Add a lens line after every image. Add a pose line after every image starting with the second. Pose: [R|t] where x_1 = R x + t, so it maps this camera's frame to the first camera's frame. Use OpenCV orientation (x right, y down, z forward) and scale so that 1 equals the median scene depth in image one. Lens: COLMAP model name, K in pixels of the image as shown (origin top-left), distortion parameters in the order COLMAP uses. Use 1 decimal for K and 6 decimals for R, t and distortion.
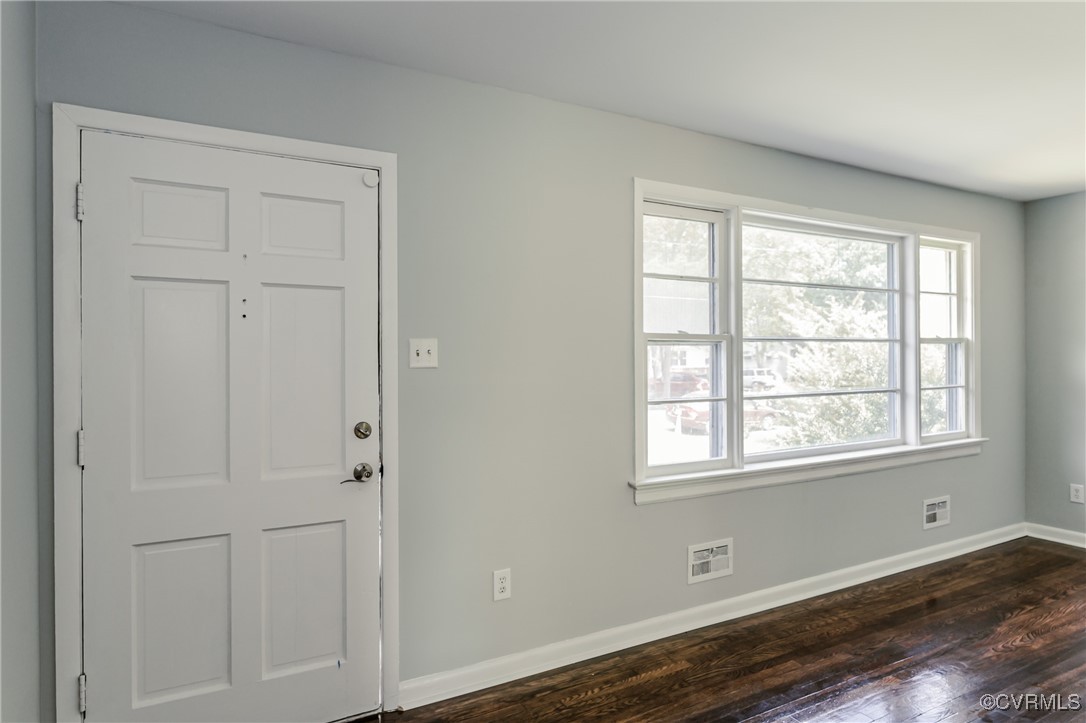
lens RADIAL K [[646.6, 0, 547.8], [0, 646.6, 359.7], [0, 0, 1]] dist [-0.000905, 0.002545]
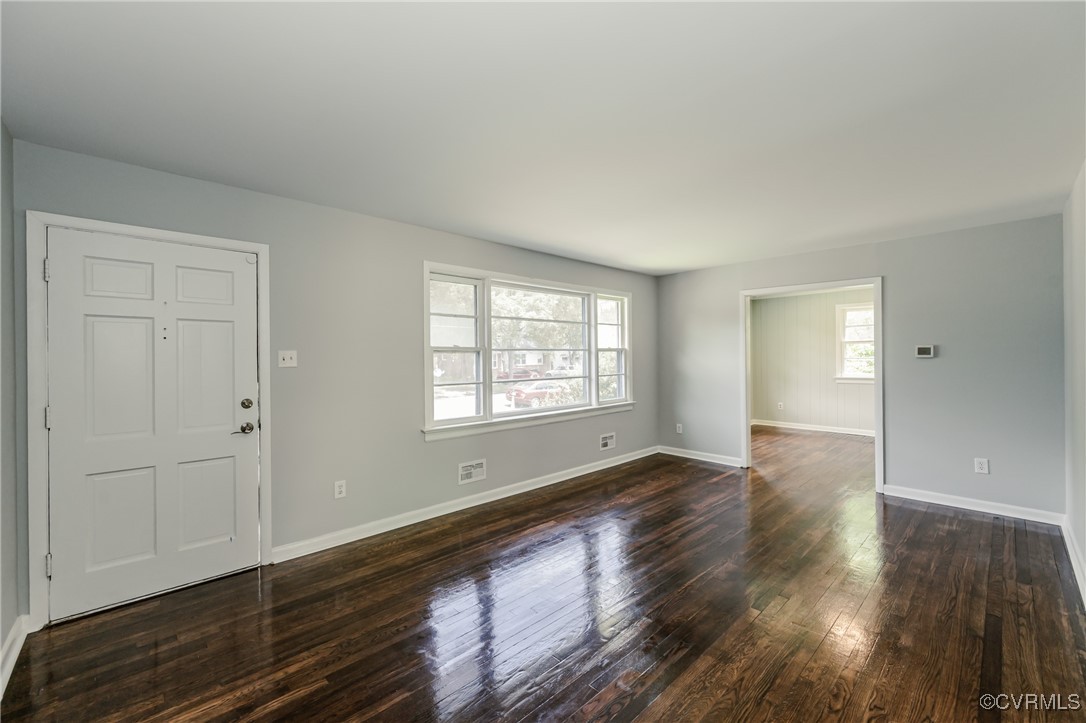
lens RADIAL K [[437.4, 0, 541.3], [0, 437.4, 358.4], [0, 0, 1]] dist [0.001878, -0.000034]
pose [[0.972168, -0.005049, 0.234229, 0.140386], [0.005877, 0.999979, -0.002834, -0.002698], [-0.234210, 0.004132, 0.972177, -0.221949]]
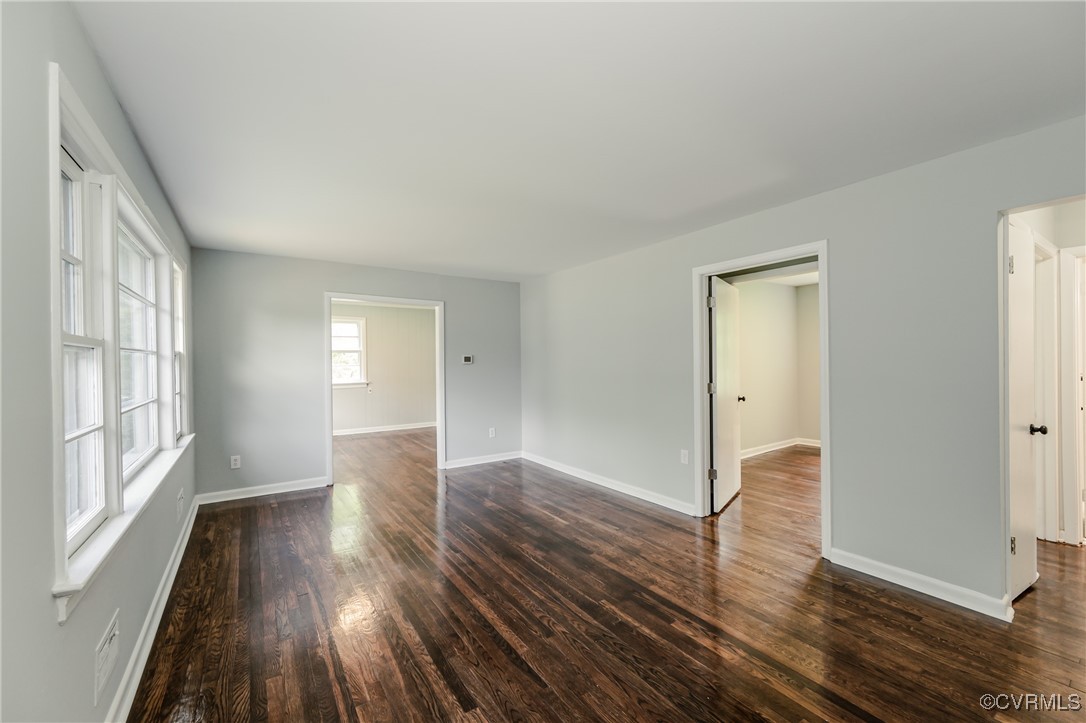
lens RADIAL K [[437.4, 0, 537.2], [0, 437.4, 360.0], [0, 0, 1]] dist [0.001878, -0.000034]
pose [[-0.070400, 0.004591, 0.997508, -0.247232], [0.015432, 0.999875, -0.003513, -0.006846], [-0.997400, 0.015146, -0.070462, 0.503074]]
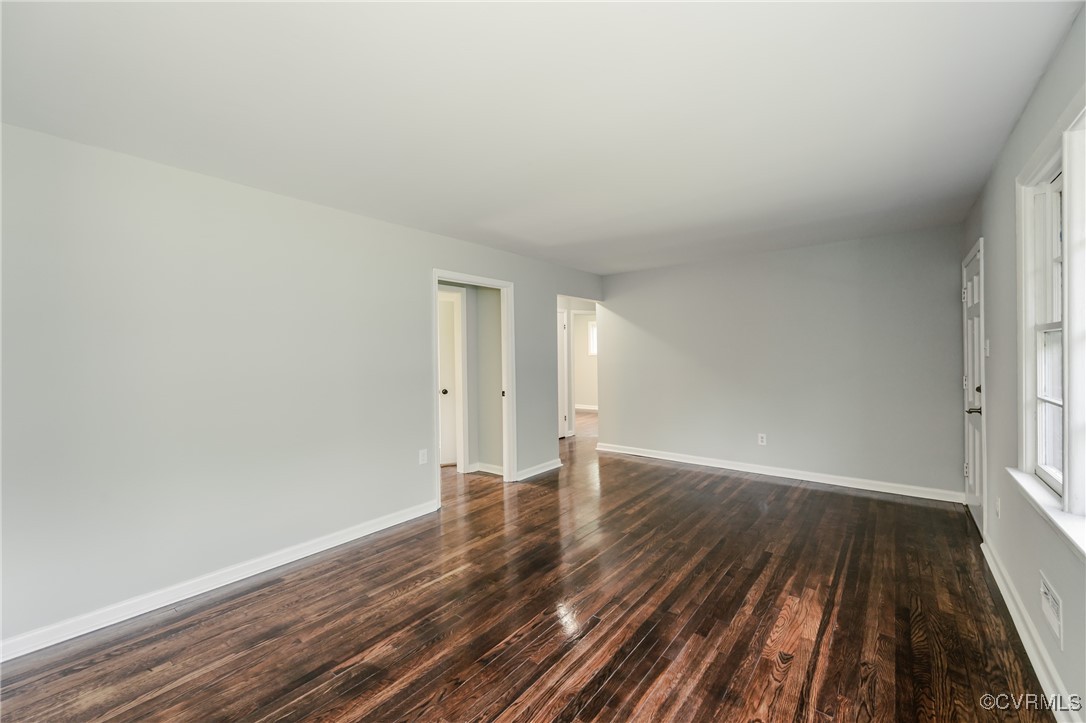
lens RADIAL K [[437.4, 0, 541.2], [0, 437.4, 353.6], [0, 0, 1]] dist [0.001878, -0.000034]
pose [[-0.929054, 0.011989, -0.369751, 0.940808], [0.013750, 0.999903, -0.002125, -0.008248], [0.369690, -0.007058, -0.929128, 1.161275]]
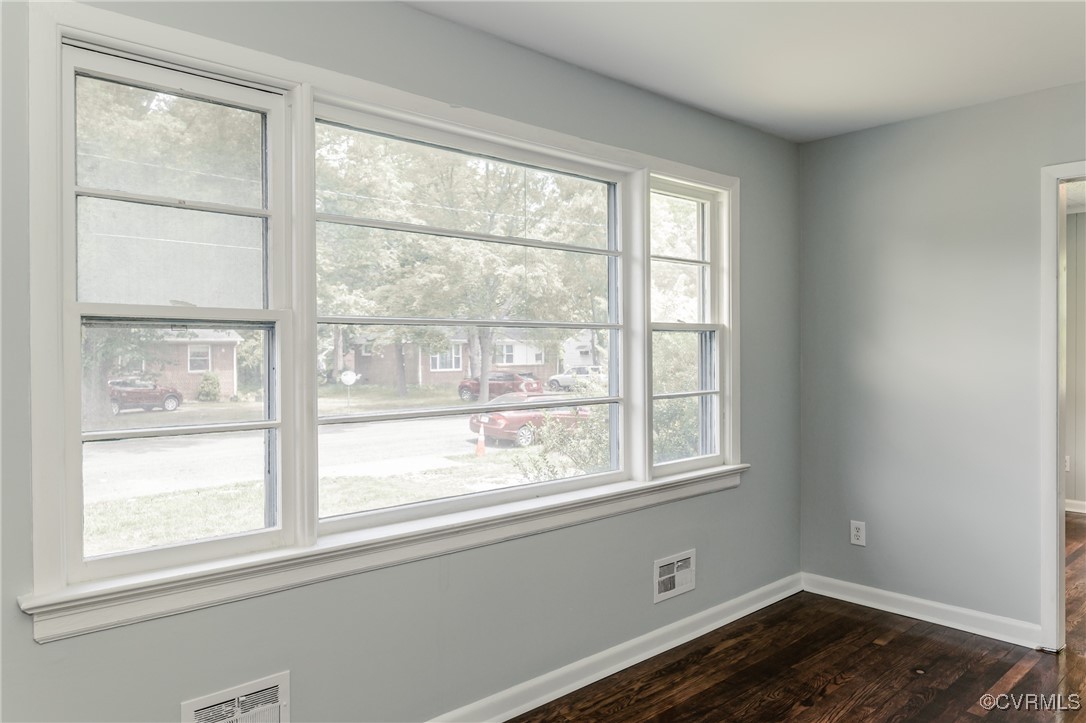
lens RADIAL K [[764.3, 0, 540.6], [0, 764.3, 365.2], [0, 0, 1]] dist [0.001744, 0.000007]
pose [[0.973245, -0.003846, 0.229737, 0.323693], [0.000899, 0.999916, 0.012930, 0.000107], [-0.229767, -0.012377, 0.973167, 0.282077]]
